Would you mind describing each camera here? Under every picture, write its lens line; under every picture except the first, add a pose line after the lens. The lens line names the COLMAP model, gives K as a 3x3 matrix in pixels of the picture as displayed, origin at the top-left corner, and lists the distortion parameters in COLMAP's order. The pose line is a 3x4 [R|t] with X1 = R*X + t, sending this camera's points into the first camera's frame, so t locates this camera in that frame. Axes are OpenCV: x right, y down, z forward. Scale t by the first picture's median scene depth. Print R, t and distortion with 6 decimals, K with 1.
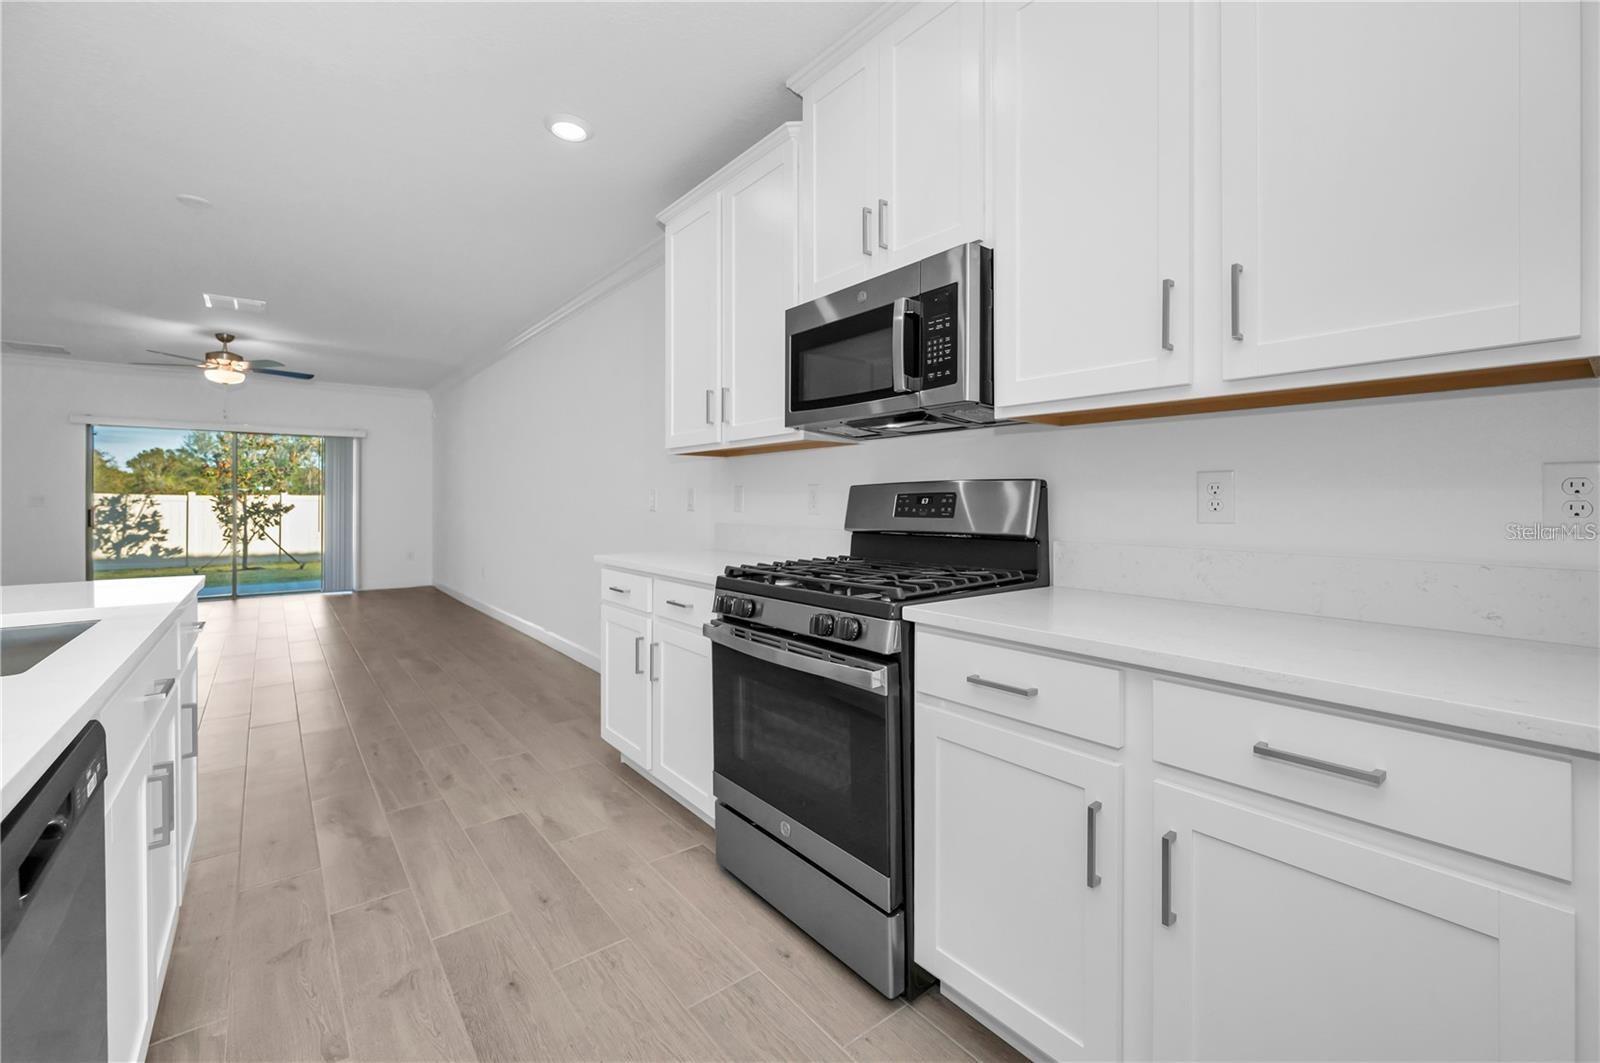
lens RADIAL K [[663.4, 0, 793.0], [0, 663.4, 494.5], [0, 0, 1]] dist [-0.001210, -0.000265]
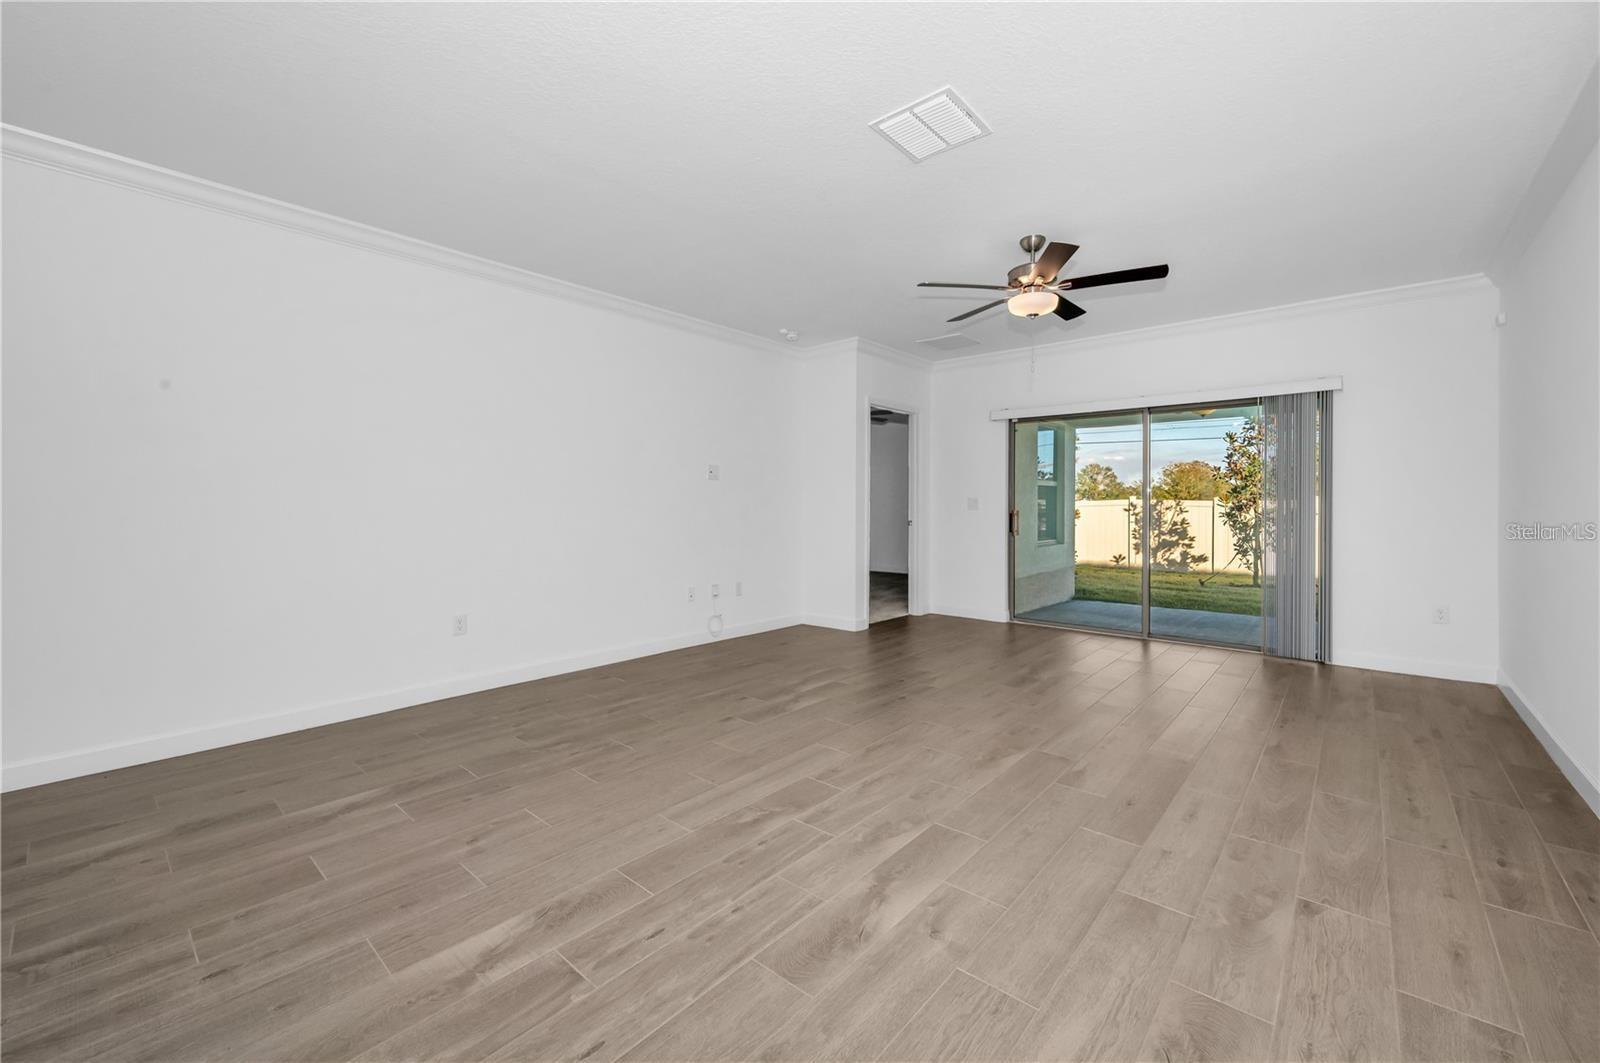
lens RADIAL K [[639.1, 0, 806.8], [0, 639.1, 508.9], [0, 0, 1]] dist [-0.001312, -0.000421]
pose [[0.187355, -0.000523, -0.982292, -0.660073], [0.010335, 0.999946, 0.001439, 0.021826], [0.982238, -0.010422, 0.187350, 1.495394]]
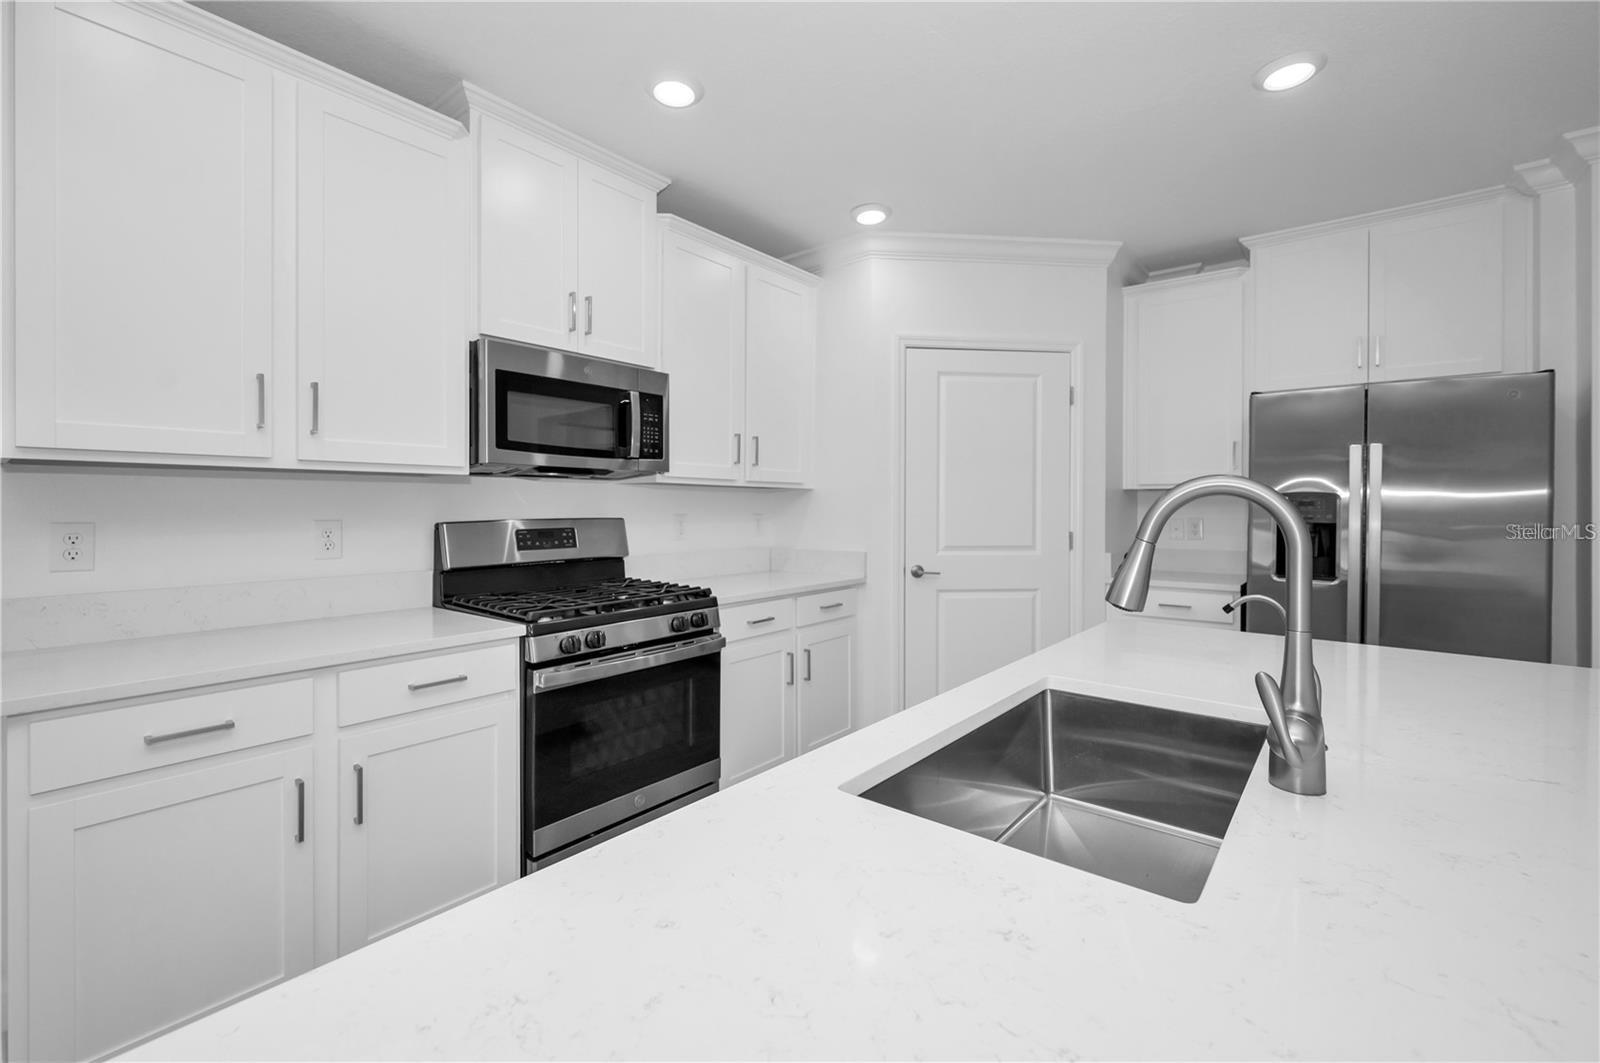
lens RADIAL K [[685.9, 0, 800.0], [0, 685.9, 531.5], [0, 0, 1]] dist [-0.003867, -0.000268]
pose [[-0.229718, -0.037402, 0.972538, -0.897215], [-0.011859, 0.999295, 0.035630, -0.037779], [-0.973185, -0.003349, -0.230000, 0.671474]]
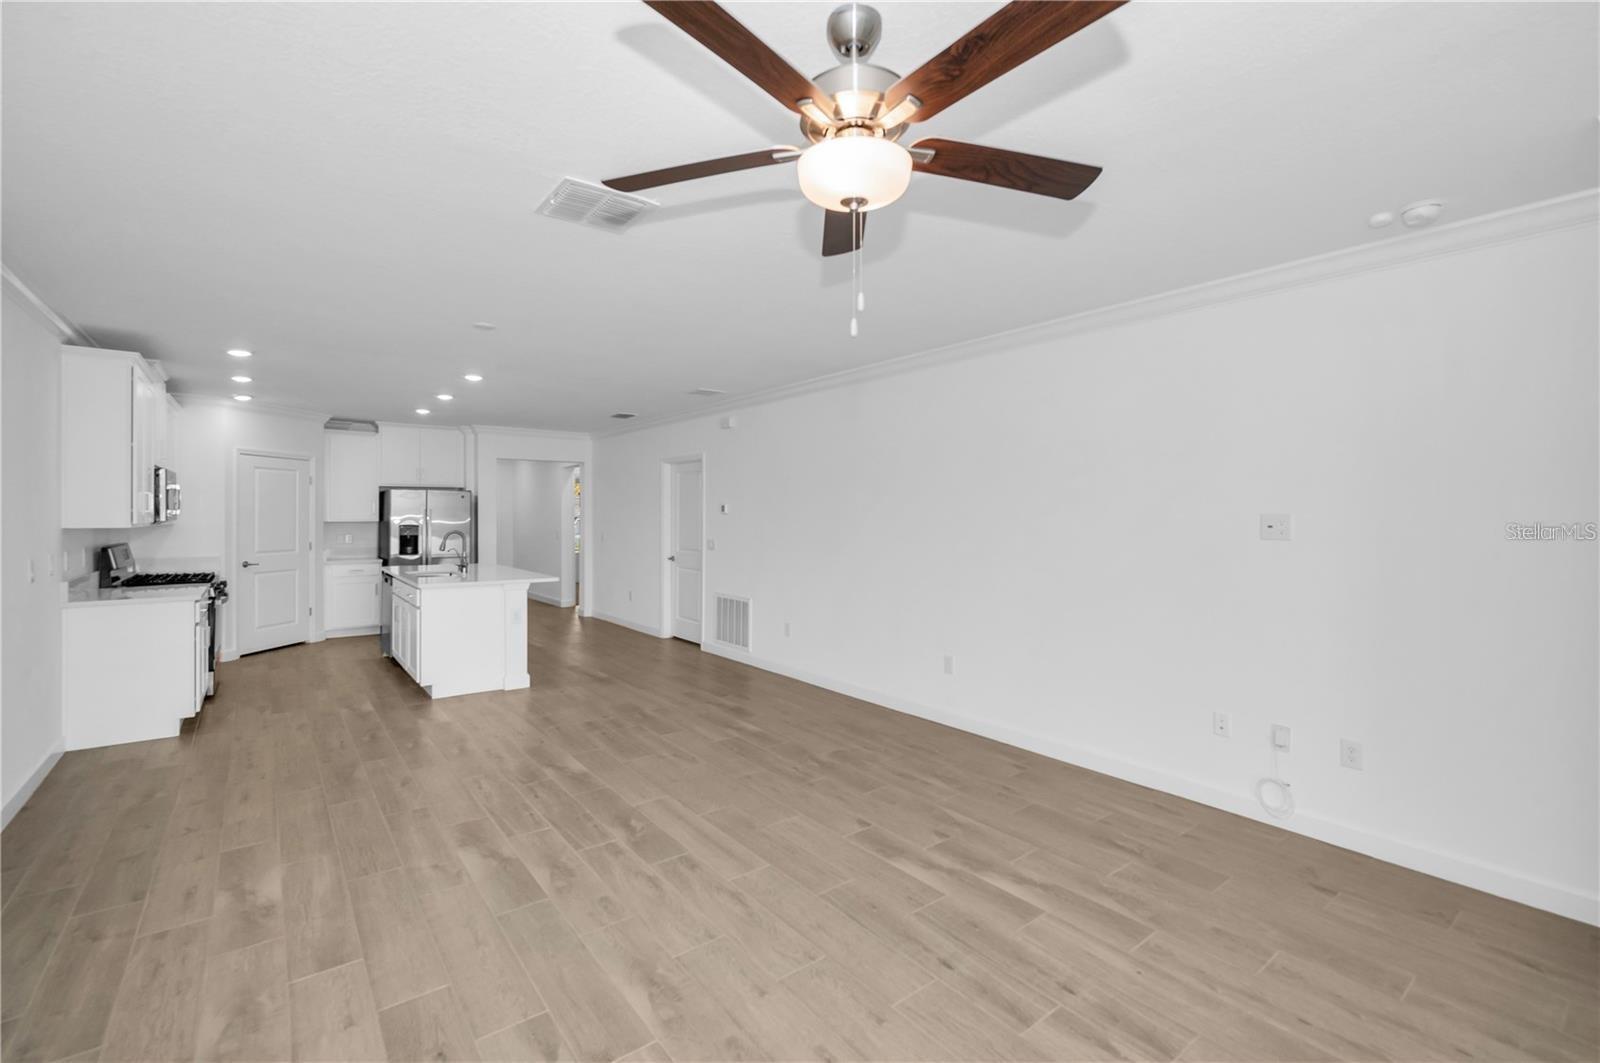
lens RADIAL K [[699.6, 0, 800.6], [0, 699.6, 515.4], [0, 0, 1]] dist [0.000256, -0.000272]
pose [[-0.999921, -0.006320, 0.010833, -1.852799], [-0.006418, 0.999938, -0.009048, -0.095637], [-0.010775, -0.009117, -0.999900, 2.840310]]
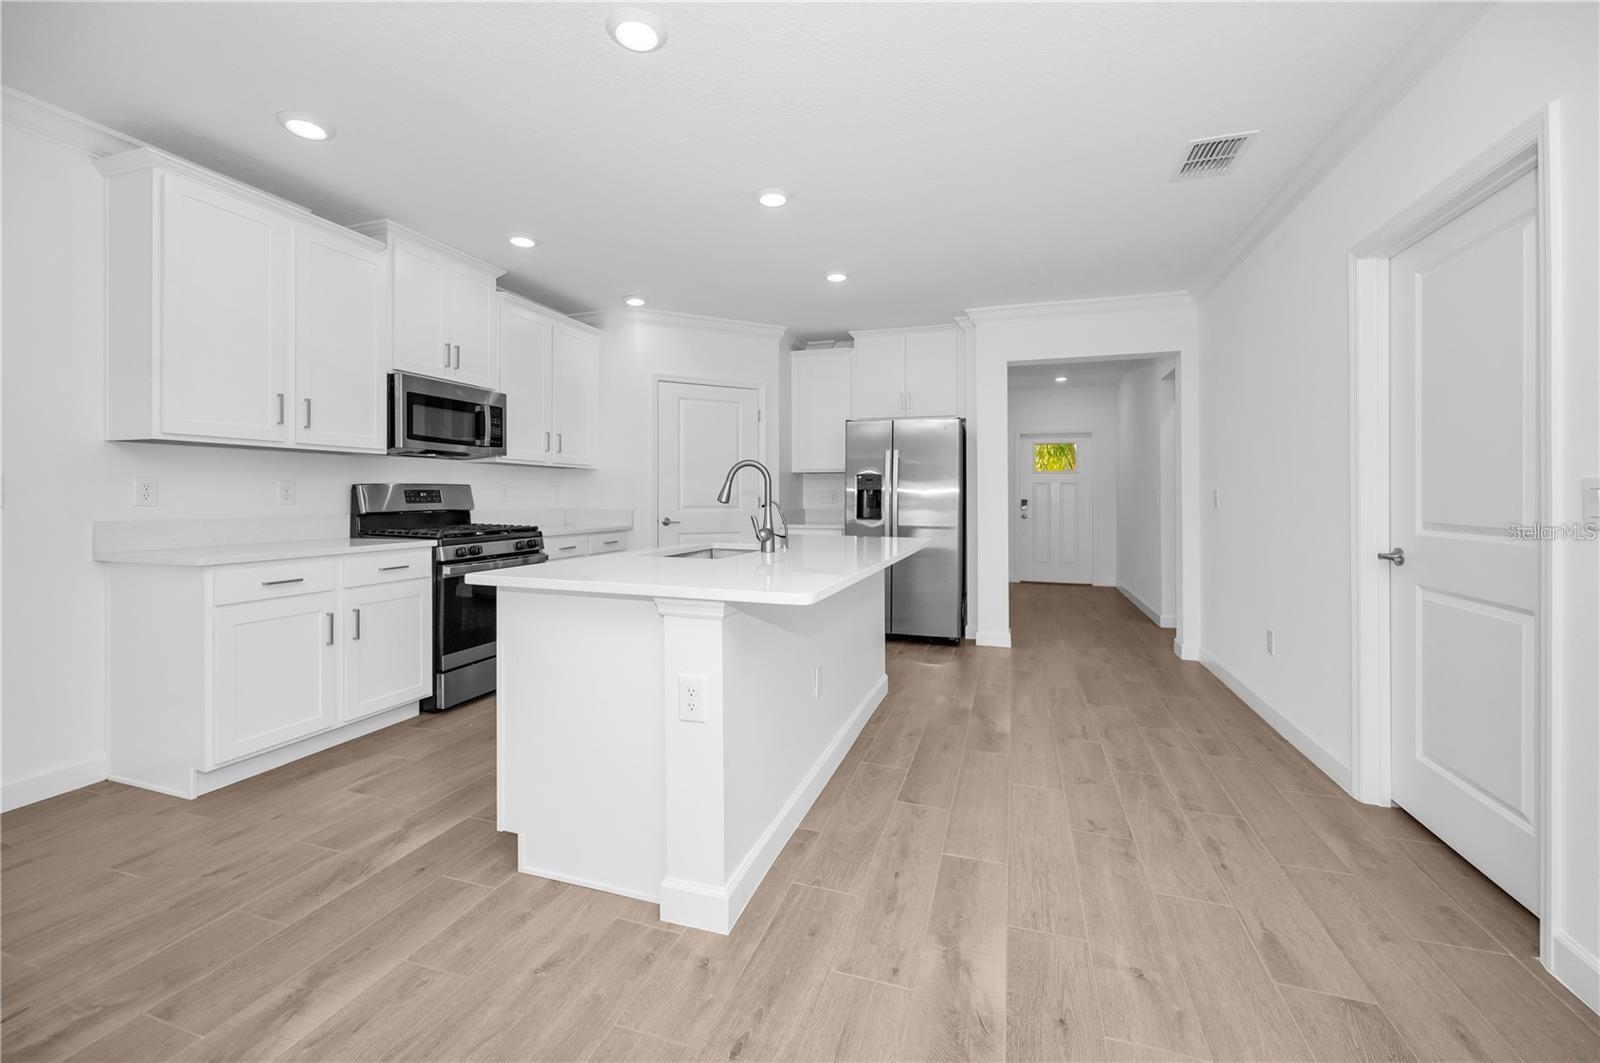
lens RADIAL K [[654.5, 0, 797.3], [0, 654.5, 498.8], [0, 0, 1]] dist [0.001067, 0.007074]
pose [[-0.549224, -0.008929, 0.835627, -1.548959], [-0.013961, 0.999901, 0.001508, 0.004101], [-0.835558, -0.010838, -0.549295, 0.907959]]
